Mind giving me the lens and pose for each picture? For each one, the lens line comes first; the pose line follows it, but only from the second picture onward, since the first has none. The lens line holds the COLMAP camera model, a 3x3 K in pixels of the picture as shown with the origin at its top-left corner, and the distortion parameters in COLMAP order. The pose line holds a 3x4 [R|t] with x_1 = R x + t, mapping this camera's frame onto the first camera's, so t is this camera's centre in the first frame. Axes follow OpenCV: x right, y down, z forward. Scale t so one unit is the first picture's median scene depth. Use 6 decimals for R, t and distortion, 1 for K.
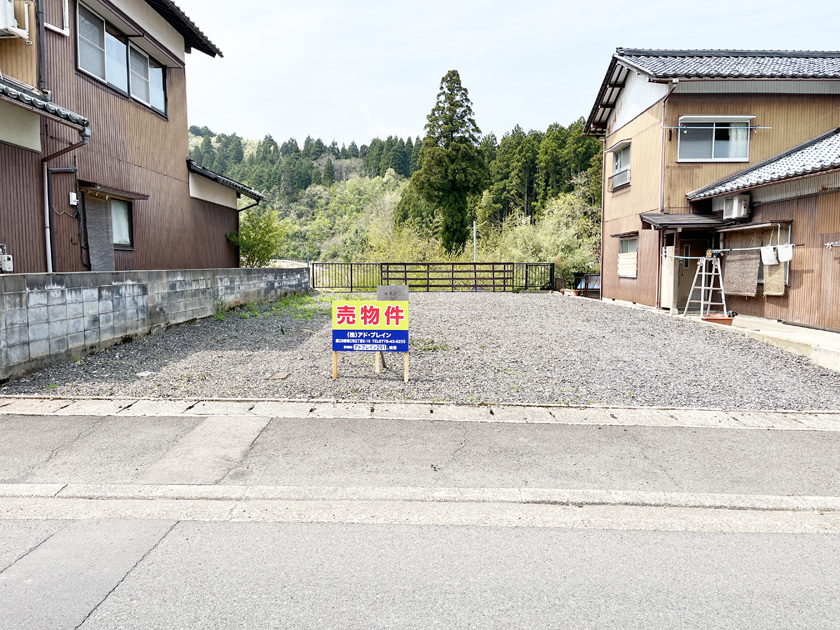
lens RADIAL K [[631.9, 0, 423.1], [0, 631.9, 316.4], [0, 0, 1]] dist [0.059089, -0.075801]
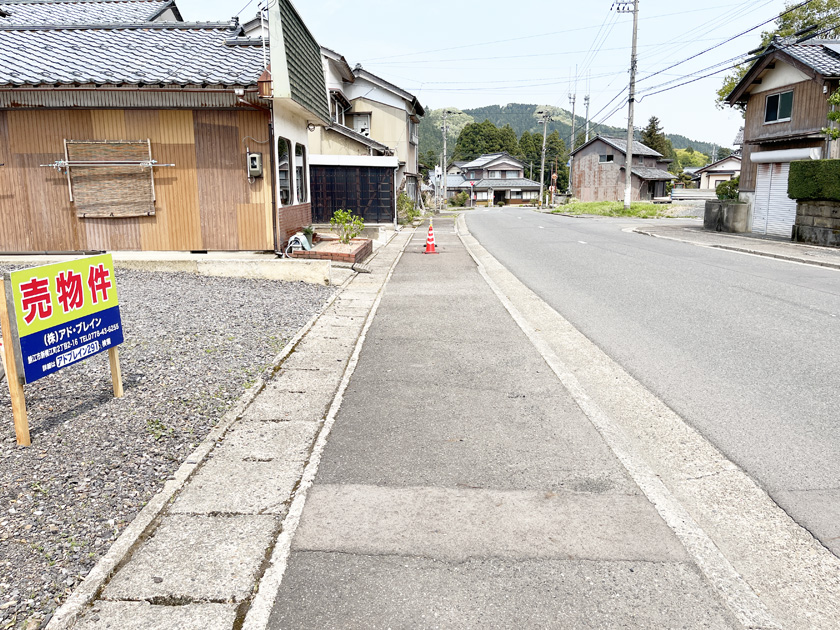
lens RADIAL K [[631.9, 0, 421.8], [0, 631.9, 310.7], [0, 0, 1]] dist [0.059089, -0.075801]
pose [[-0.013552, -0.195357, 0.980638, -0.284681], [0.086466, 0.976826, 0.195793, -0.029769], [-0.996163, 0.087446, 0.003654, 0.351811]]
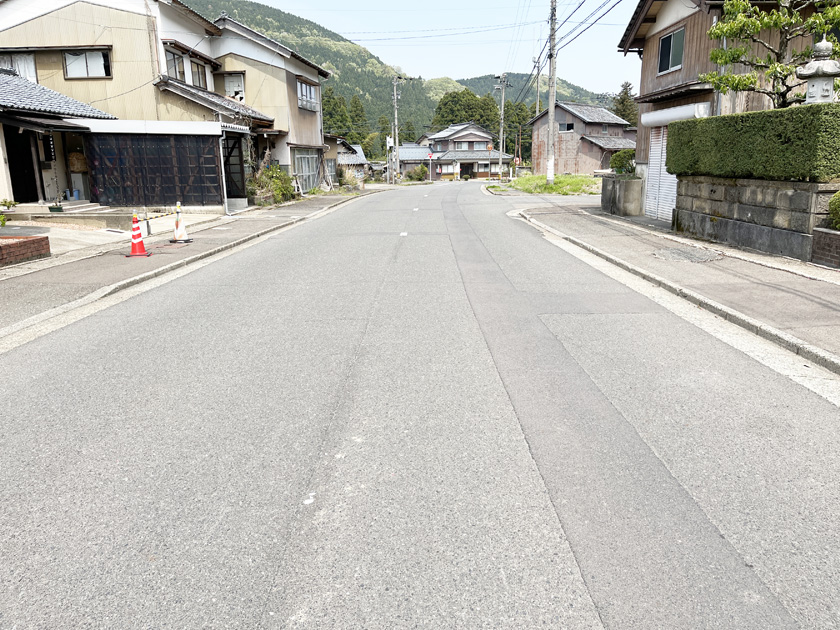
lens RADIAL K [[631.9, 0, 421.9], [0, 631.9, 316.6], [0, 0, 1]] dist [0.059089, -0.075801]
pose [[-0.021257, -0.243580, 0.969648, -0.242417], [0.095247, 0.964962, 0.244491, -0.025267], [-0.995227, 0.097553, 0.002688, 0.303452]]
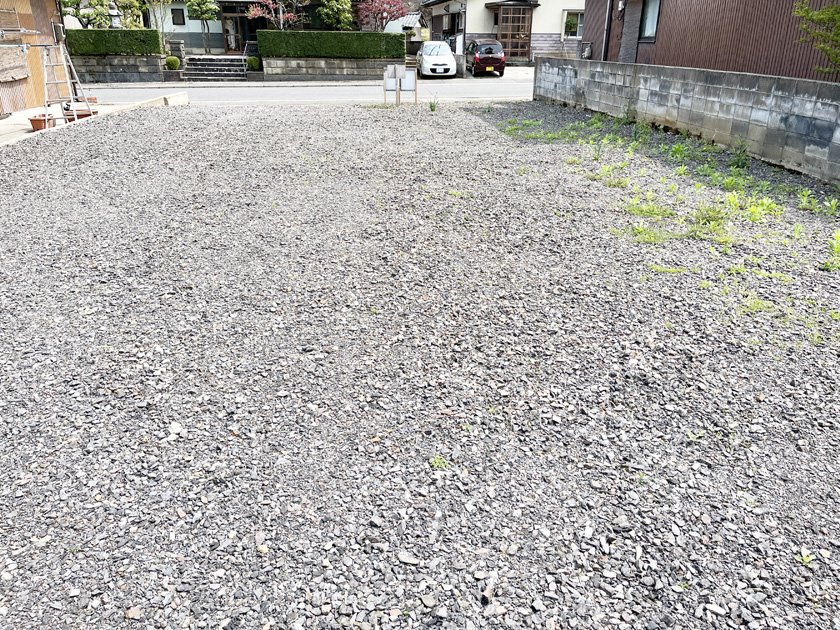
lens RADIAL K [[631.9, 0, 423.5], [0, 631.9, 310.5], [0, 0, 1]] dist [0.059089, -0.075801]
pose [[-0.995026, 0.035701, -0.092994, 0.039067], [-0.011698, 0.885227, 0.465013, -0.160130], [0.098923, 0.463788, -0.880406, 1.699627]]
